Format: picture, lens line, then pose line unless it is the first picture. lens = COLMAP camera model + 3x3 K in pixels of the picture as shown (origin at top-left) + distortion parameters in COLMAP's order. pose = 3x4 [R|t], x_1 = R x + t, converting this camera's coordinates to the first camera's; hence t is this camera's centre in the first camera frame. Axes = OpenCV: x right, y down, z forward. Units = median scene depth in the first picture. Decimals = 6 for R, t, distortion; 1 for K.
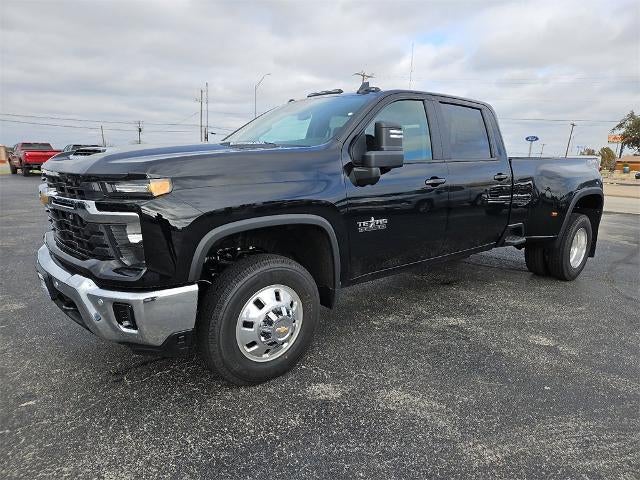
lens RADIAL K [[443.0, 0, 323.4], [0, 443.0, 243.1], [0, 0, 1]] dist [0.053173, -0.023013]
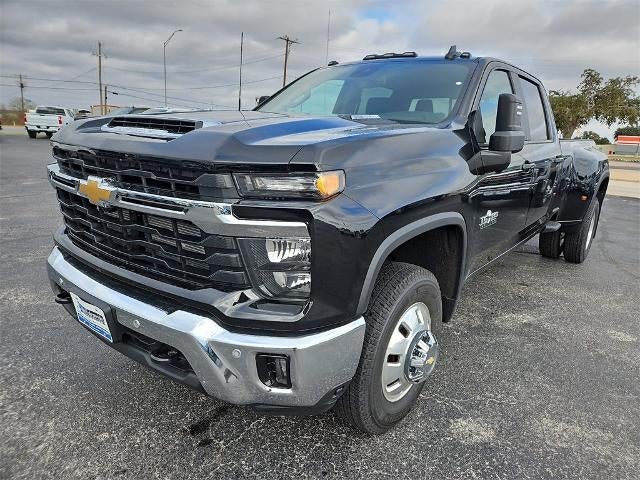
lens RADIAL K [[443.0, 0, 326.9], [0, 443.0, 240.5], [0, 0, 1]] dist [0.053173, -0.023013]
pose [[0.977123, -0.023110, 0.211417, -0.479182], [0.010558, 0.998124, 0.060308, -0.073303], [-0.212415, -0.056696, 0.975534, 0.313460]]
